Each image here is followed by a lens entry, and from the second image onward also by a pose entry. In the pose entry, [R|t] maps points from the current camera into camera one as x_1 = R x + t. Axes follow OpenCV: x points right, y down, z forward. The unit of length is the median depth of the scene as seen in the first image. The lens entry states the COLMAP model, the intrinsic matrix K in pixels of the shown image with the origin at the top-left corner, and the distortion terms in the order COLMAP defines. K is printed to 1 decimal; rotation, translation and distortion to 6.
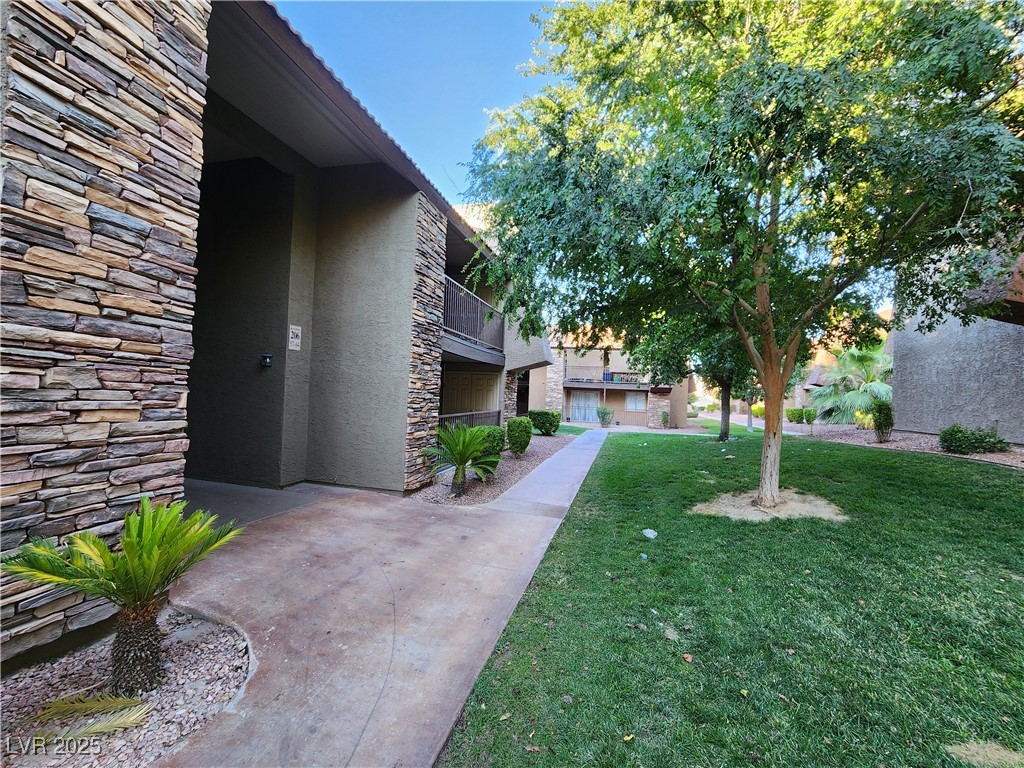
lens RADIAL K [[423.6, 0, 510.6], [0, 423.6, 388.0], [0, 0, 1]] dist [-0.000742, 0.000300]
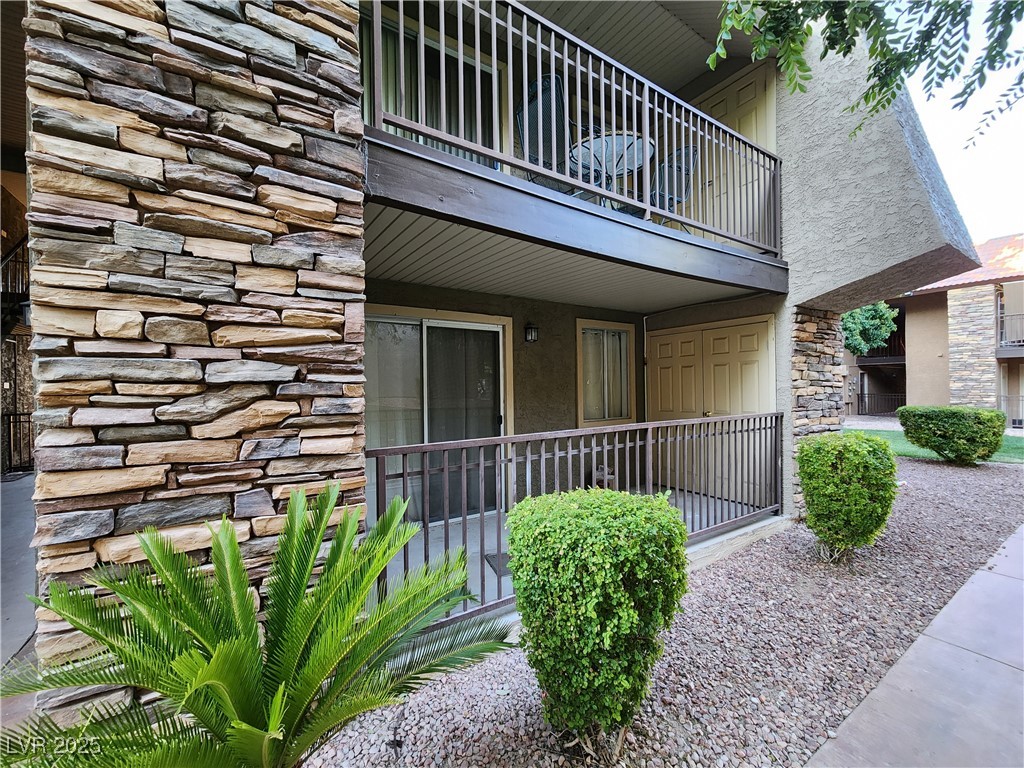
lens RADIAL K [[423.6, 0, 510.6], [0, 423.6, 388.0], [0, 0, 1]] dist [-0.000742, 0.000300]
pose [[0.751761, -0.048675, -0.657636, 0.041888], [0.051391, 0.998563, -0.015161, 0.023157], [0.657430, -0.022399, 0.753183, 0.541954]]
